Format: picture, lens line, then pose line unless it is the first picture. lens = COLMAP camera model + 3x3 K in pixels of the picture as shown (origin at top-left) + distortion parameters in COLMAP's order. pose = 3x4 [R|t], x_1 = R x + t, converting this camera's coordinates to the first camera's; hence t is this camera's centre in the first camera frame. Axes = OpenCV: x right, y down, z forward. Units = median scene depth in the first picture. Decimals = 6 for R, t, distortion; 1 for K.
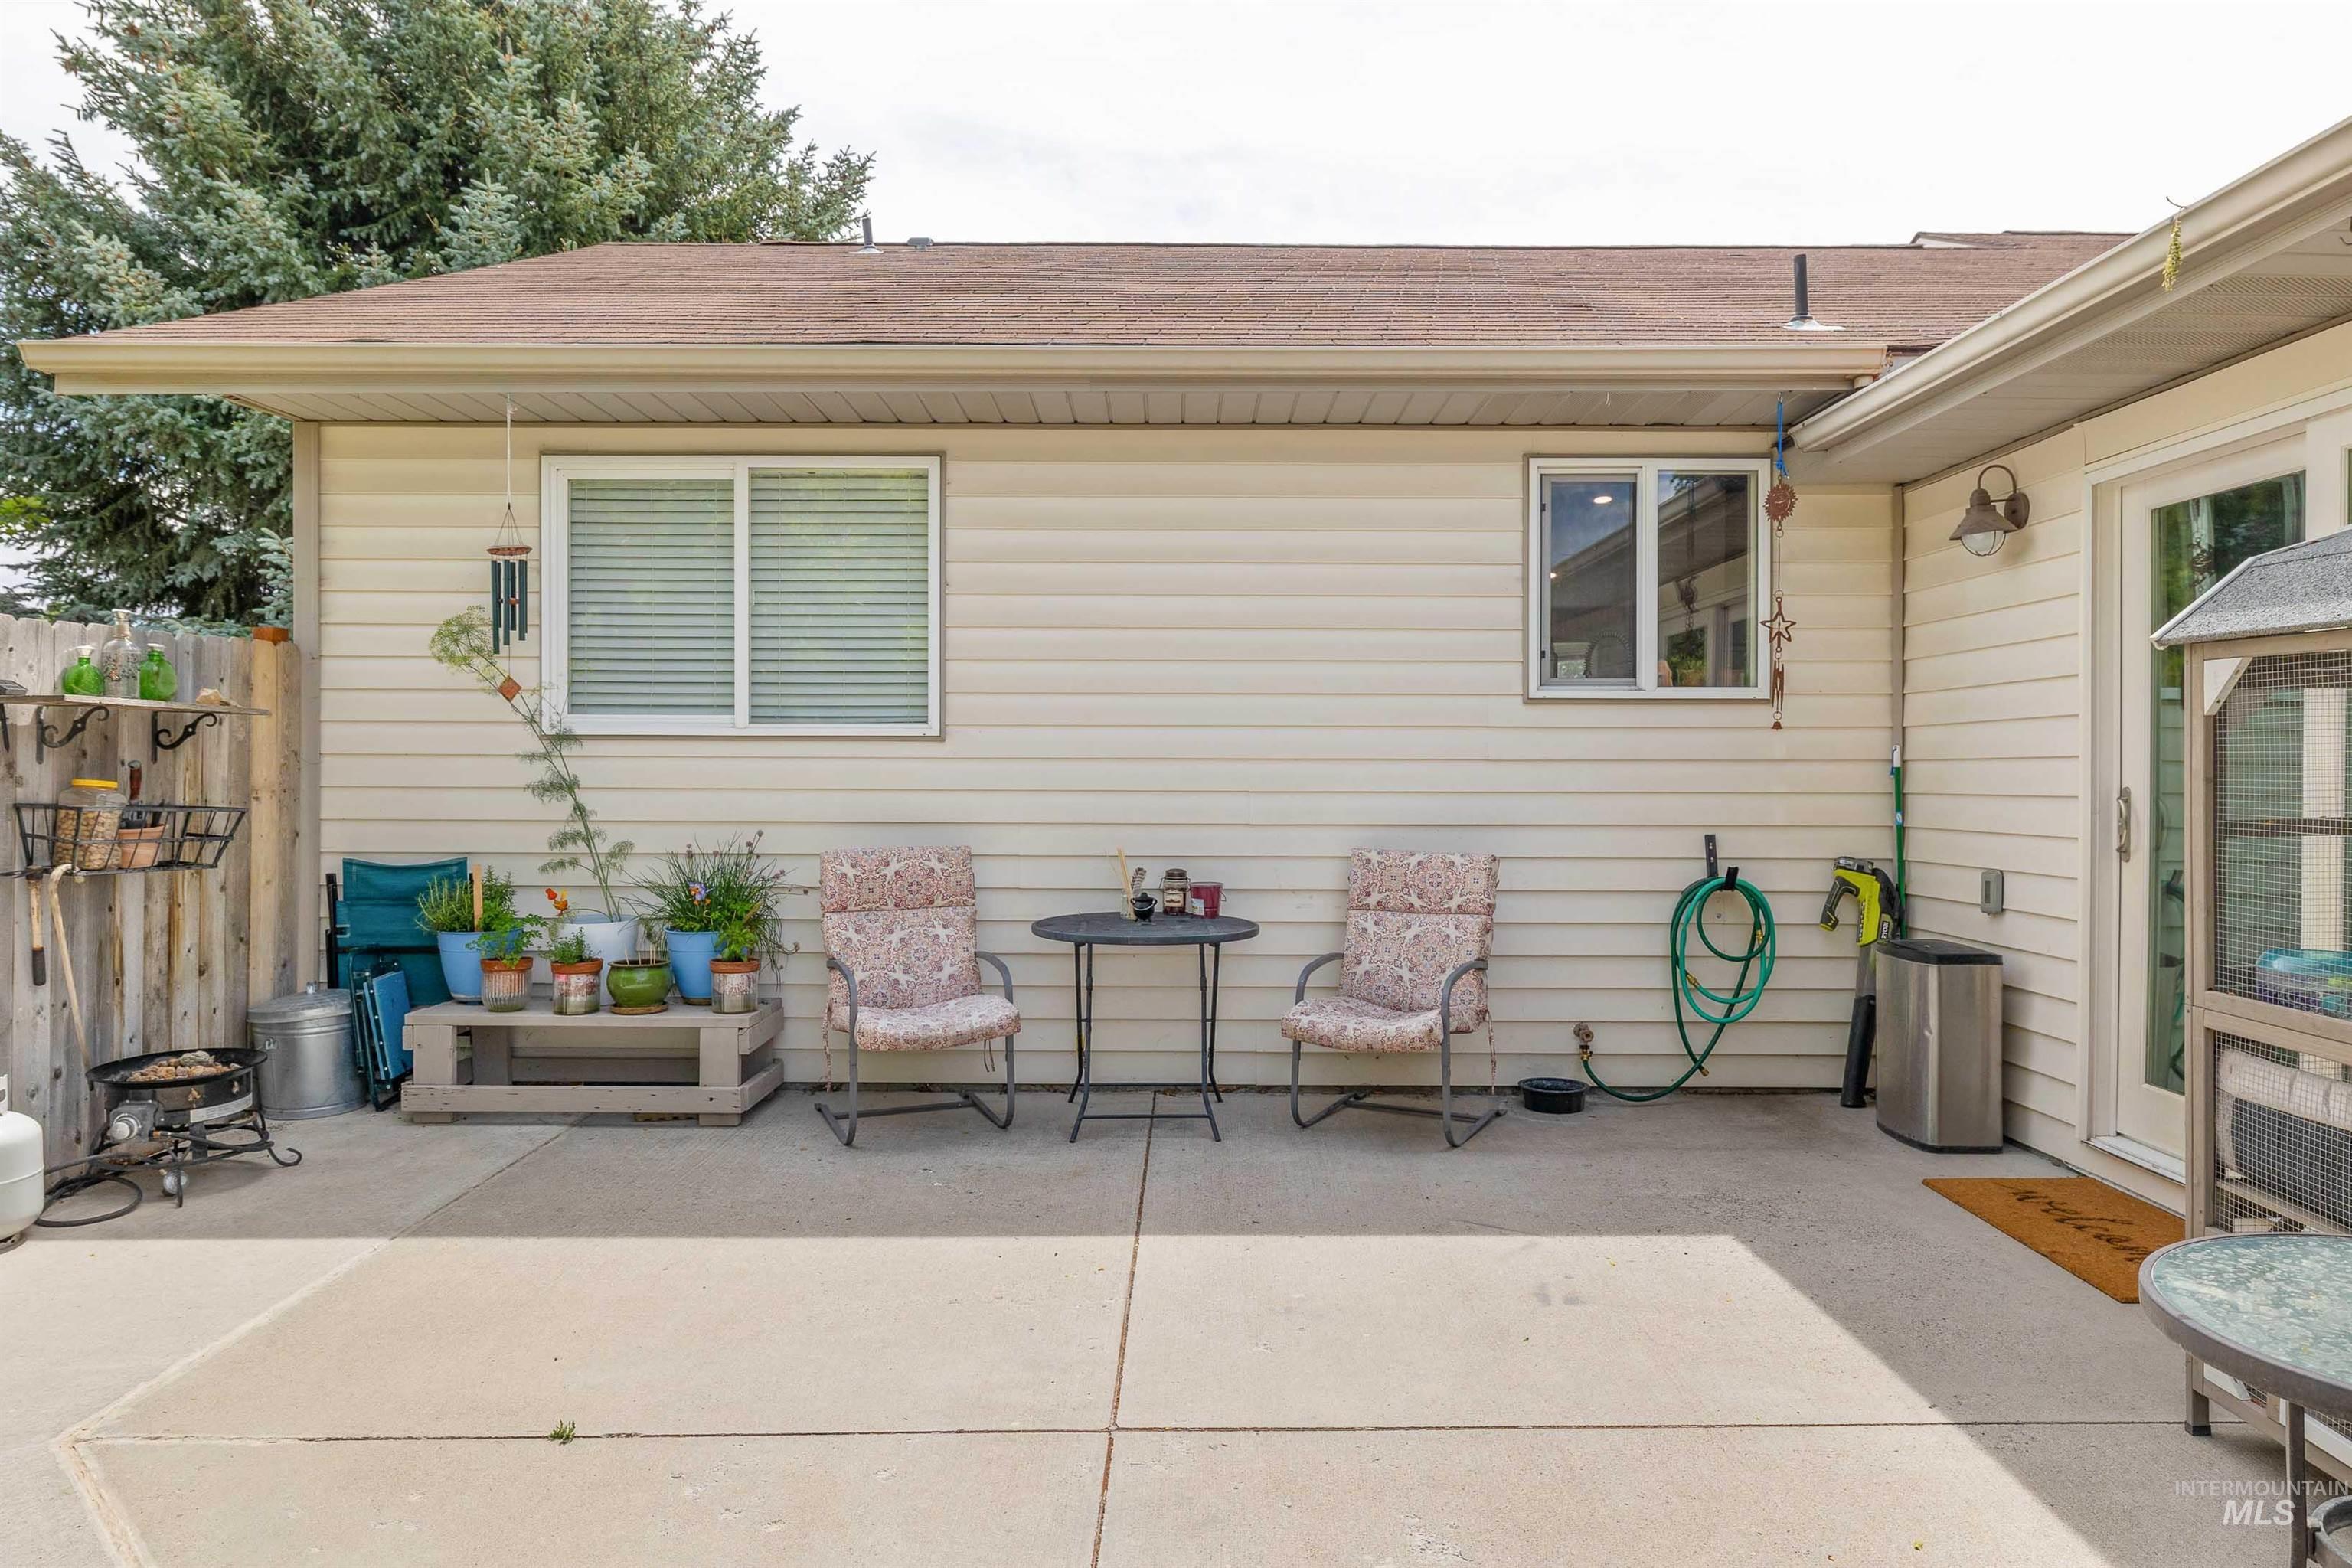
lens RADIAL K [[1517.8, 0, 1176.0], [0, 1517.8, 784.0], [0, 0, 1]] dist [0.000724, 0.000548]
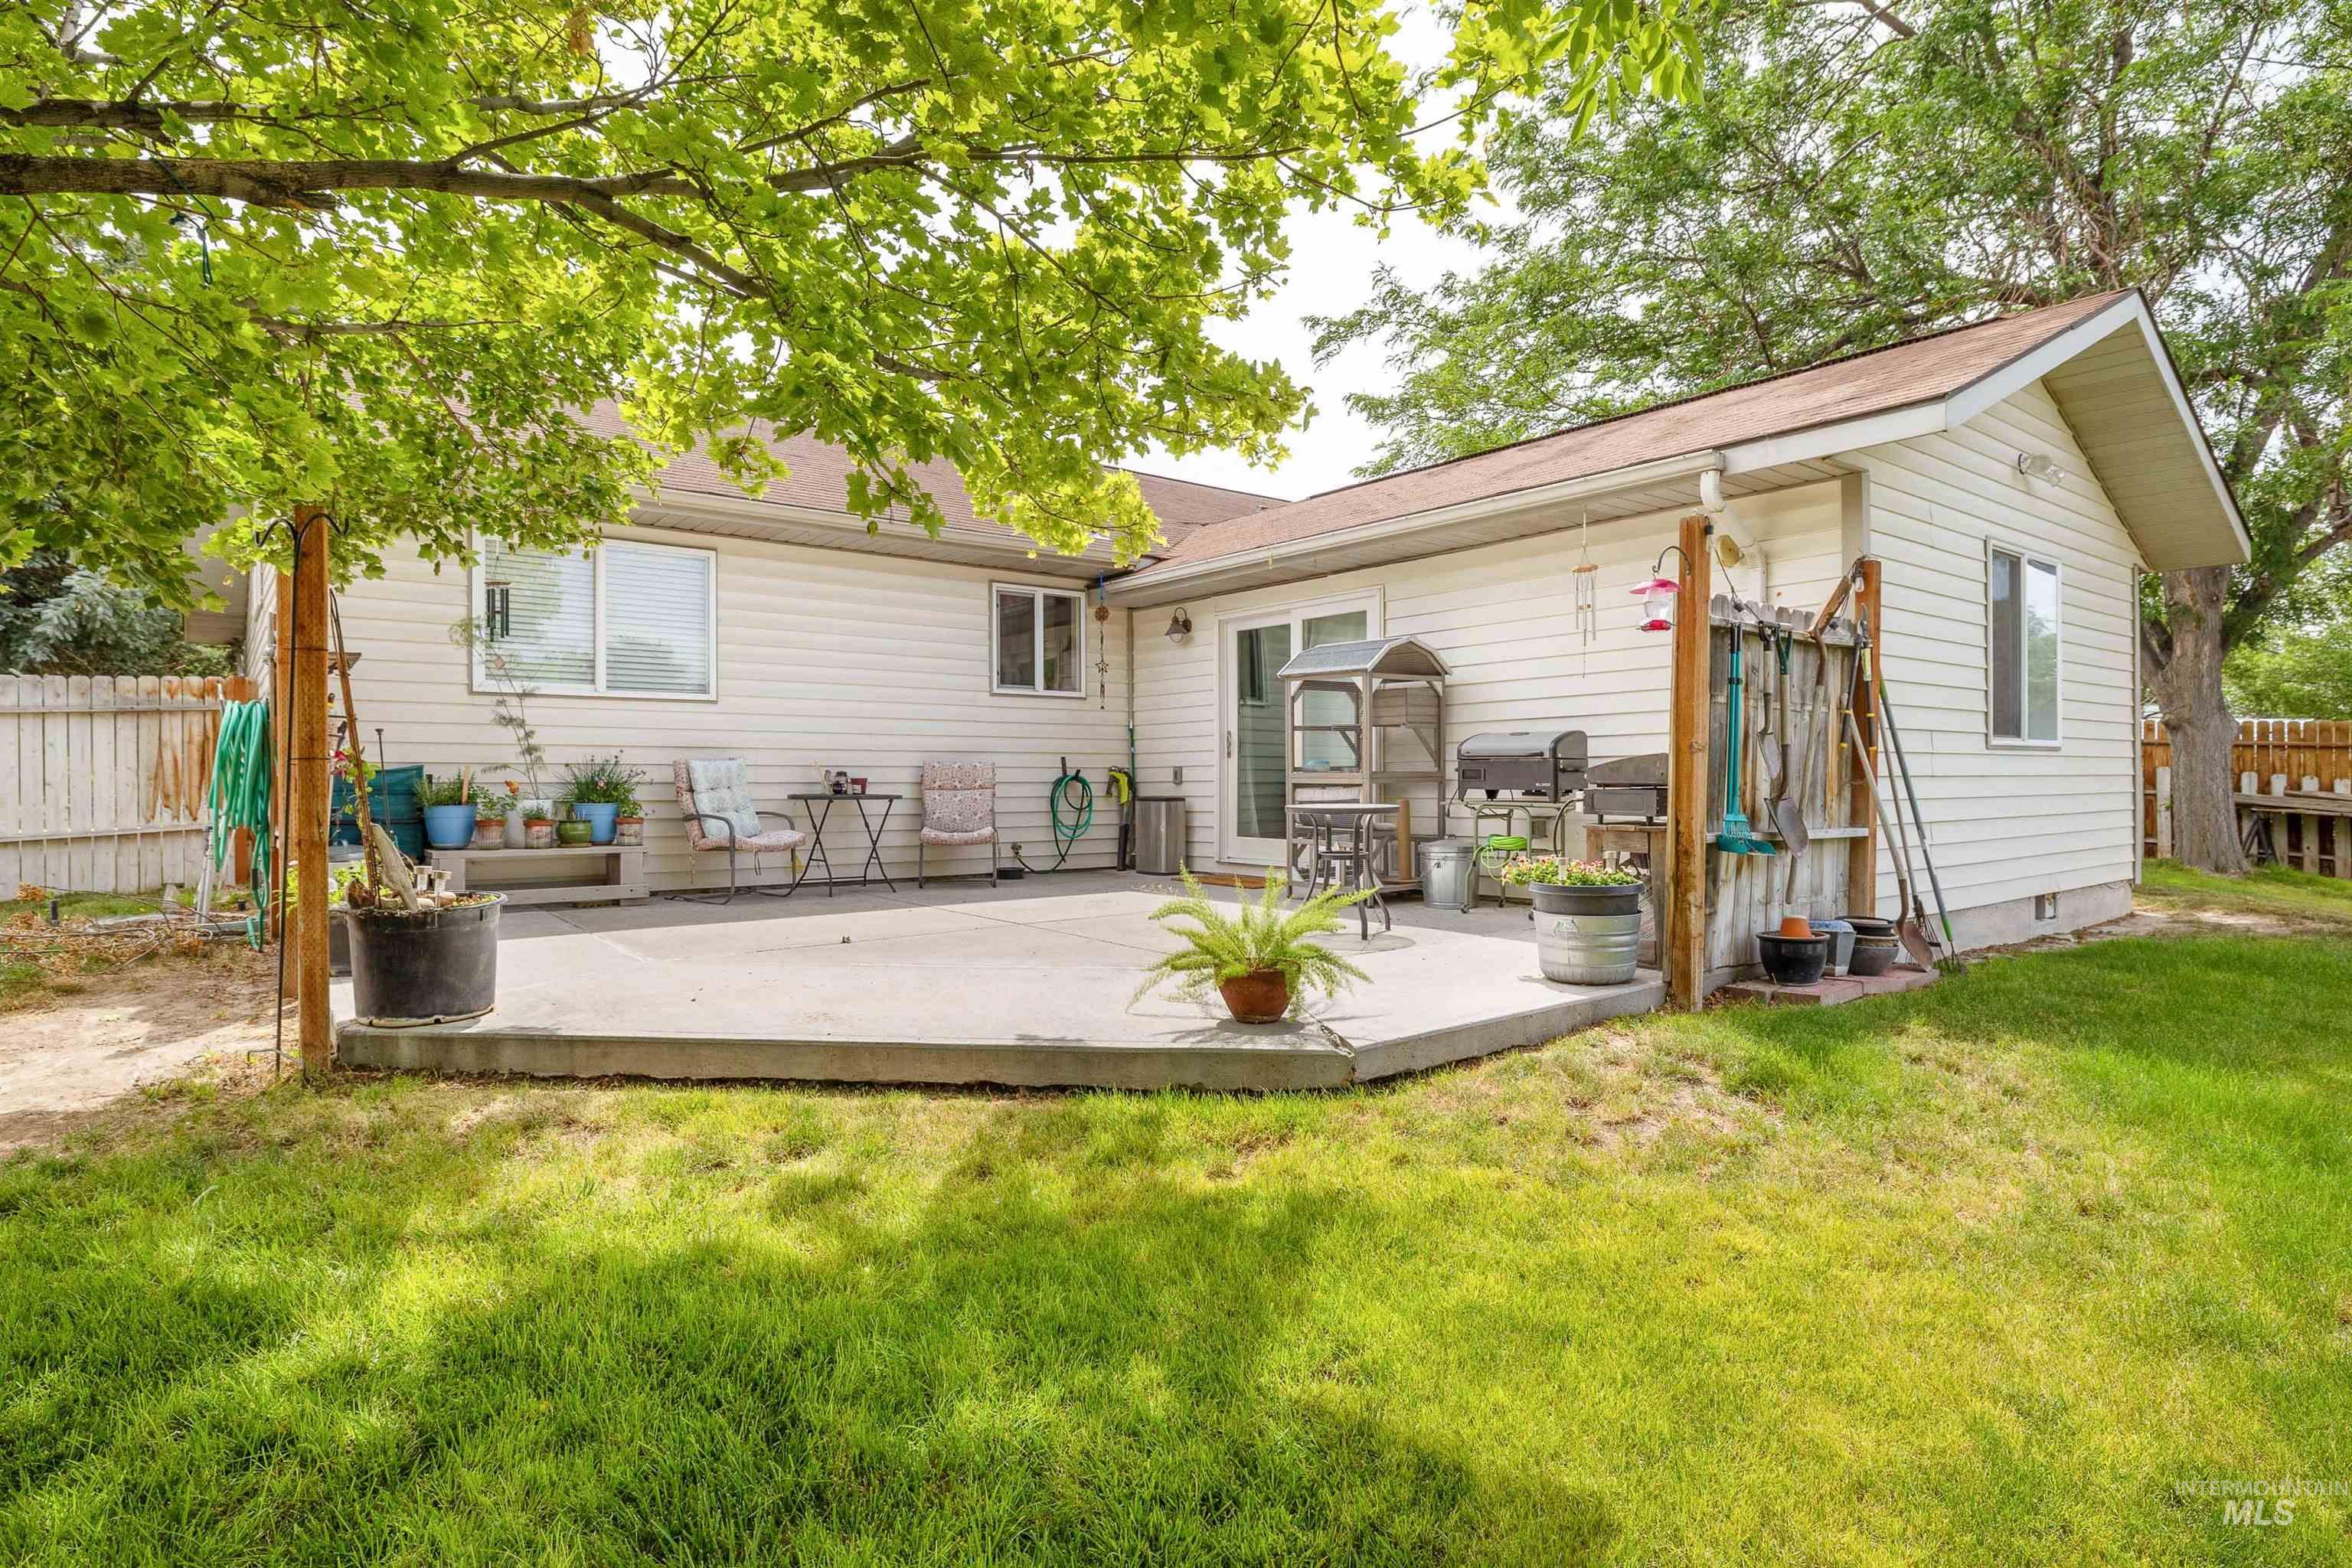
lens RADIAL K [[1257.0, 0, 1176.0], [0, 1257.0, 784.0], [0, 0, 1]] dist [-0.000814, -0.000047]
pose [[0.784501, -0.005195, 0.620105, -0.679649], [0.014572, 0.999843, -0.010058, 0.095637], [-0.619956, 0.016927, 0.784454, -0.568600]]
